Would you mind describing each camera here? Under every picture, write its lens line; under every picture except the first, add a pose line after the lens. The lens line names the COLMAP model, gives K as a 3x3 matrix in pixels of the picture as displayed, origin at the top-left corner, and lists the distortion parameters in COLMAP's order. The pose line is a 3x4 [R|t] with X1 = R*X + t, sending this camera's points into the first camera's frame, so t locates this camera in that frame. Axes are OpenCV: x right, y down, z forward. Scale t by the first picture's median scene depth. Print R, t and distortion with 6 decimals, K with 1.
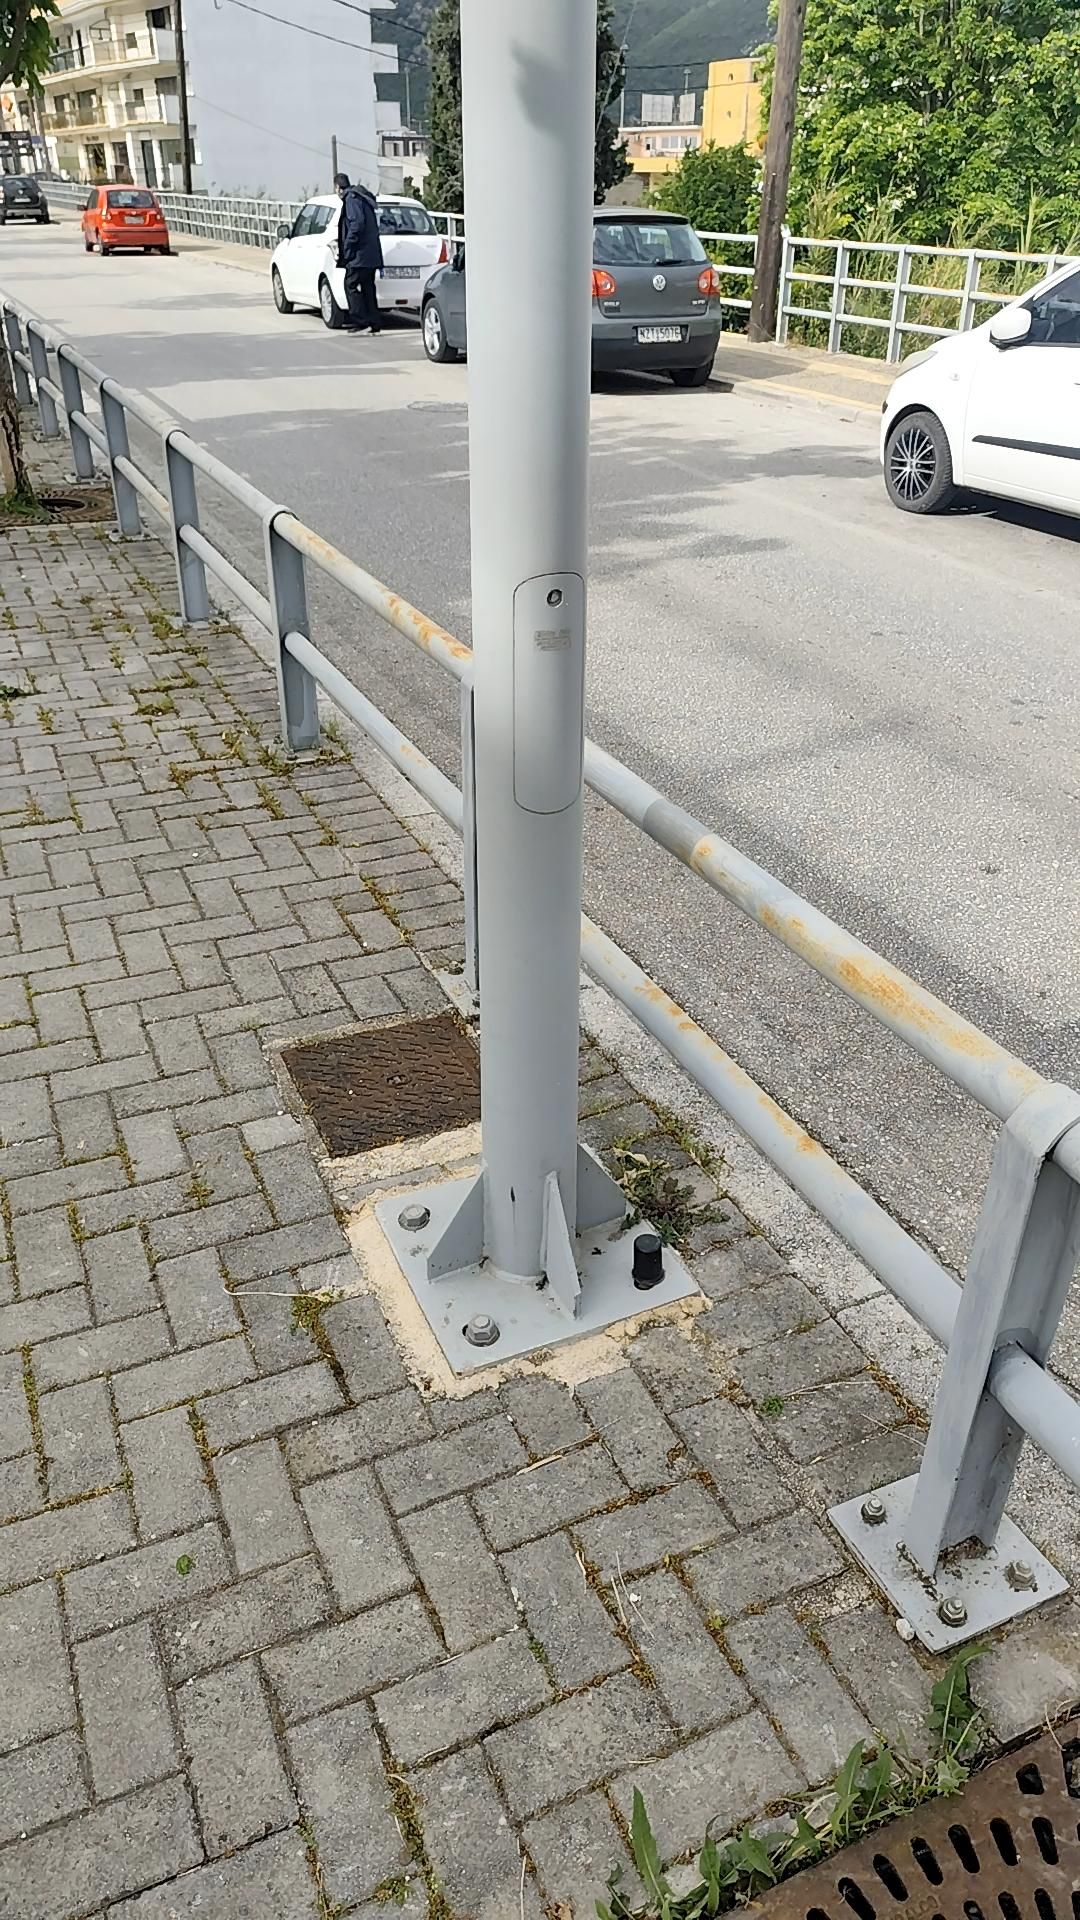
lens RADIAL K [[1376.0, 0, 540.0], [0, 1376.0, 960.0], [0, 0, 1]] dist [0.033369, -0.038137]
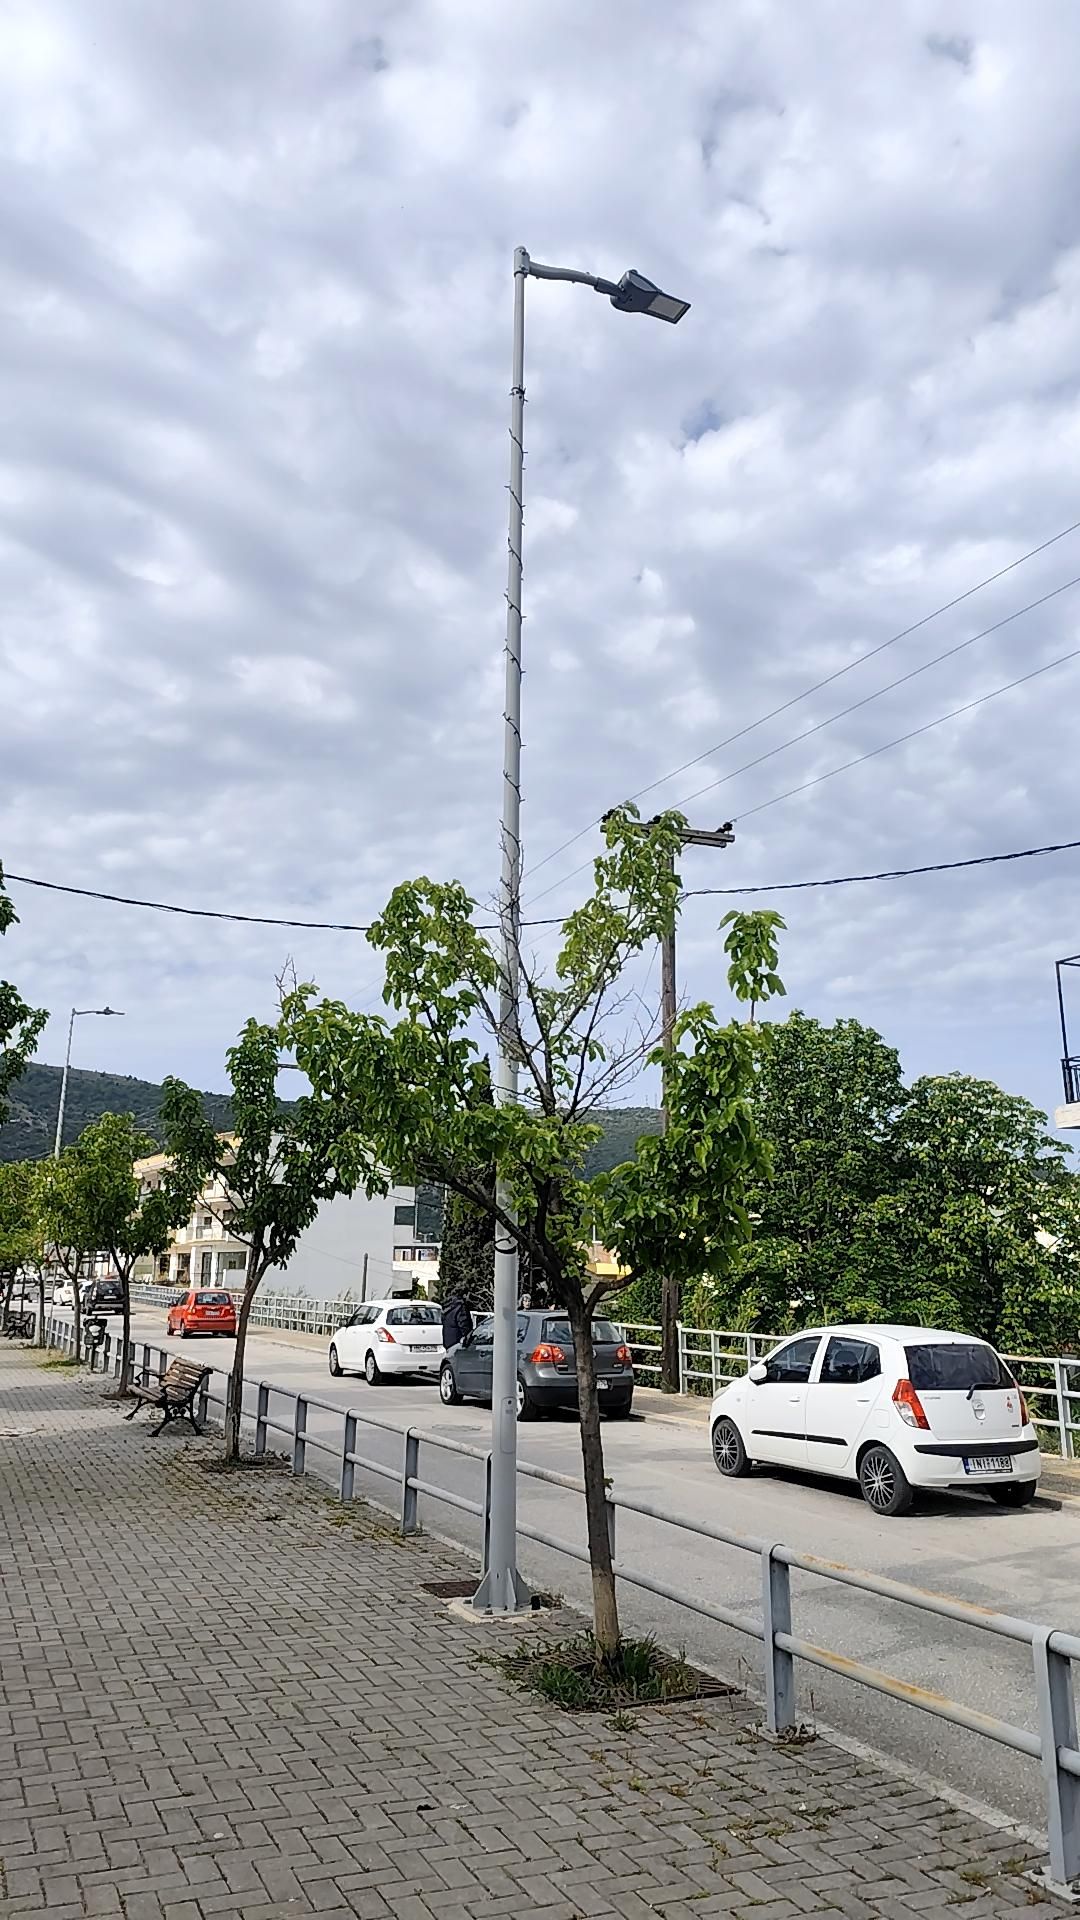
lens RADIAL K [[1376.0, 0, 540.0], [0, 1376.0, 960.0], [0, 0, 1]] dist [0.033369, -0.038137]
pose [[0.999948, 0.005480, 0.008642, 0.007381], [0.001763, 0.739624, -0.673018, 0.200995], [-0.010080, 0.672998, 0.739576, -0.395513]]
